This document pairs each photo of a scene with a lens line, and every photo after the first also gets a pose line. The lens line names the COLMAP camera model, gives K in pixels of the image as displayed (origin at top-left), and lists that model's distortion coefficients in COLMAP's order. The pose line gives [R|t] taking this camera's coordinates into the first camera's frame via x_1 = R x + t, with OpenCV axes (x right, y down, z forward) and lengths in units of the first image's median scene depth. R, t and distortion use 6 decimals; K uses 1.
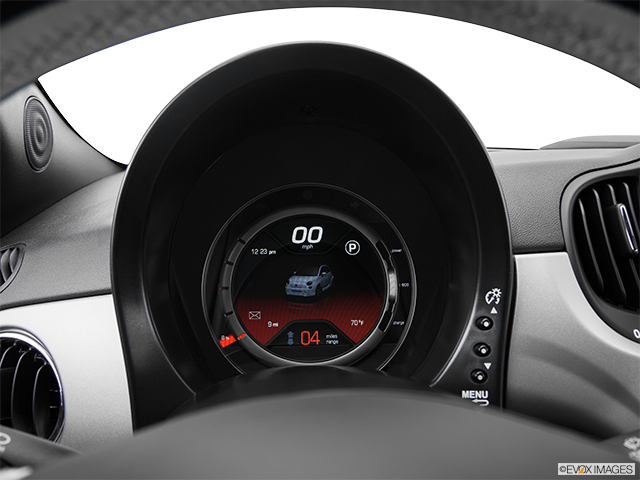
lens RADIAL K [[508.1, 0, 316.9], [0, 508.1, 241.5], [0, 0, 1]] dist [-0.057732, -0.009768]
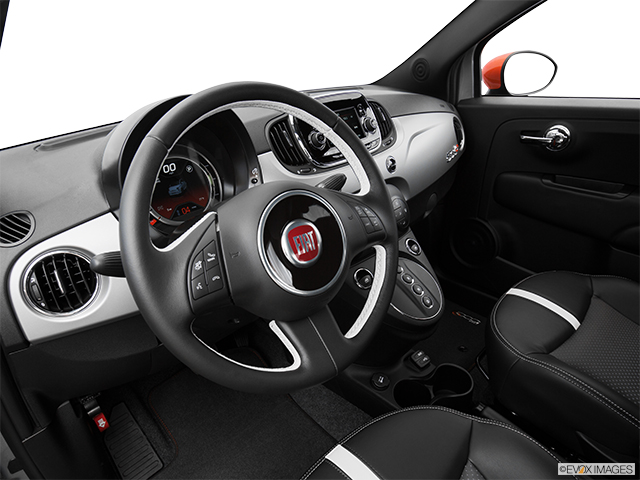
lens RADIAL K [[396.0, 0, 322.2], [0, 396.0, 242.2], [0, 0, 1]] dist [-0.047225, -0.001192]
pose [[0.784113, -0.331736, 0.524518, -0.546997], [0.213534, 0.937760, 0.273878, -0.039894], [-0.582727, -0.102749, 0.806146, -0.907549]]
